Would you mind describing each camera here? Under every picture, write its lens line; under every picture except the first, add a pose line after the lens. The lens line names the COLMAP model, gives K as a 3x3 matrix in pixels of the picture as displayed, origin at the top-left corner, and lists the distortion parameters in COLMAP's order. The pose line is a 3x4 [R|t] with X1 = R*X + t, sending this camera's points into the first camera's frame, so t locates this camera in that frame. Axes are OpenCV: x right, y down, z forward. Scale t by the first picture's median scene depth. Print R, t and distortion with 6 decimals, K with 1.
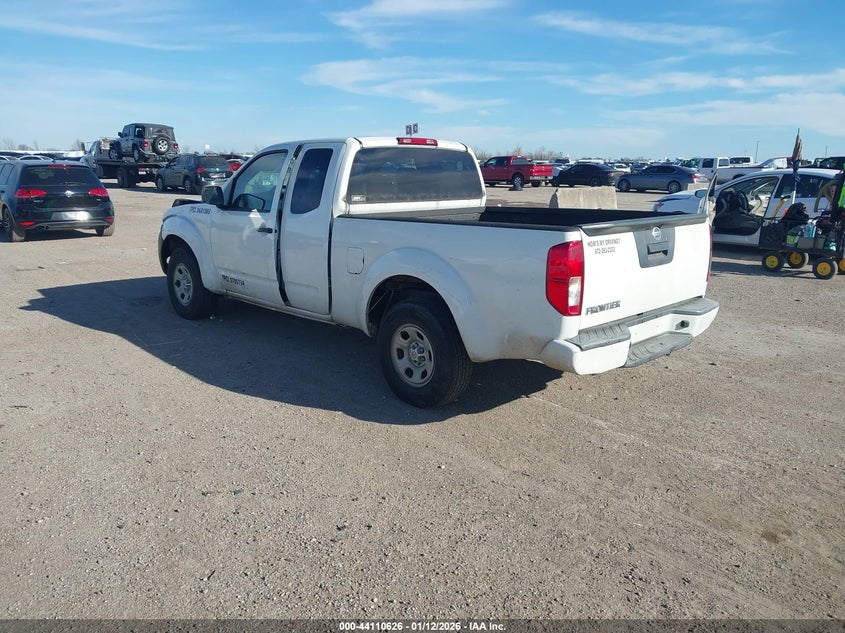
lens RADIAL K [[666.1, 0, 417.3], [0, 666.1, 318.3], [0, 0, 1]] dist [0.031516, -0.012262]
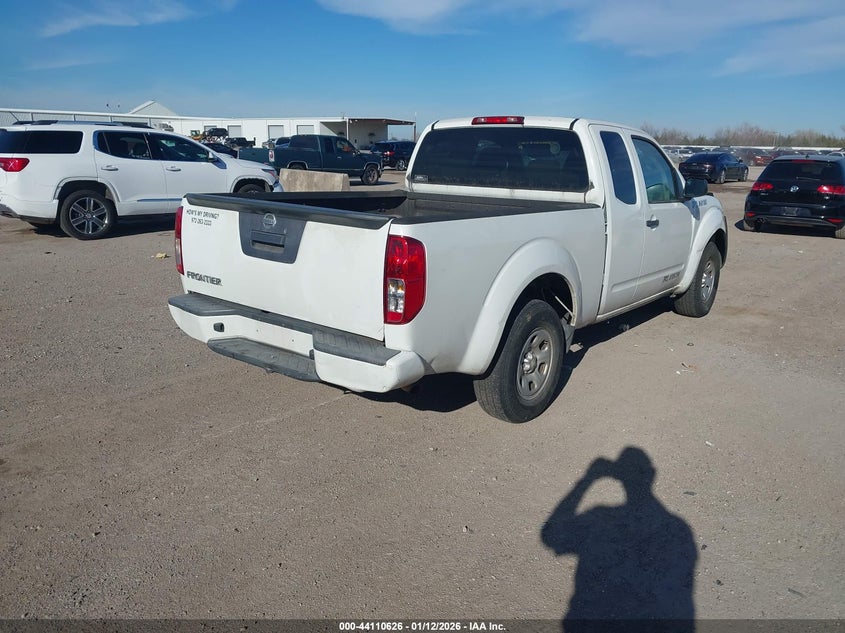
lens RADIAL K [[666.1, 0, 421.3], [0, 666.1, 320.1], [0, 0, 1]] dist [0.031516, -0.012262]
pose [[0.111400, 0.239104, -0.964582, 1.085180], [-0.240819, 0.948189, 0.207228, -0.203969], [0.964156, 0.209204, 0.163209, 0.962072]]
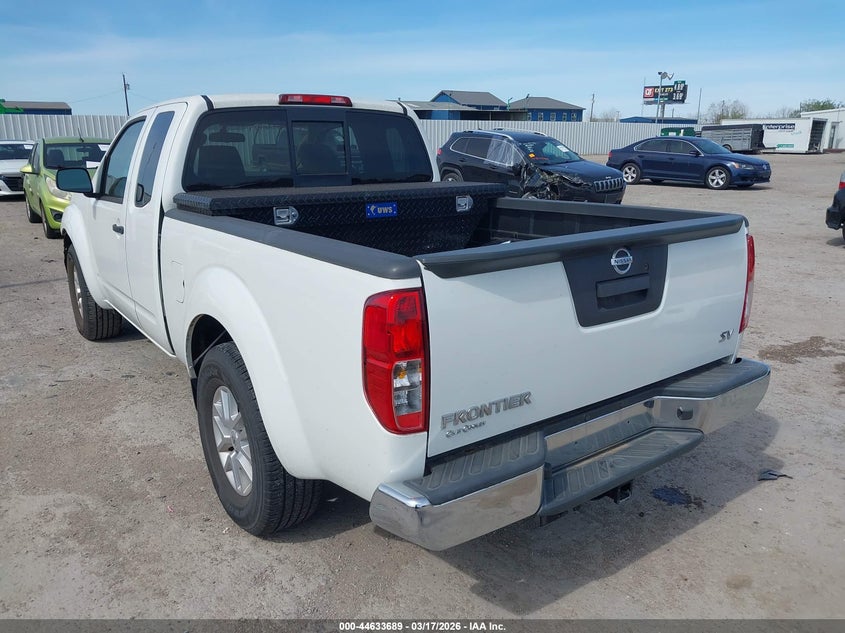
lens RADIAL K [[666.1, 0, 420.3], [0, 666.1, 310.2], [0, 0, 1]] dist [0.031516, -0.012262]
pose [[0.989587, 0.028777, -0.141031, 0.245866], [-0.024315, 0.999151, 0.033257, -0.090442], [0.141868, -0.029481, 0.989447, 0.398582]]
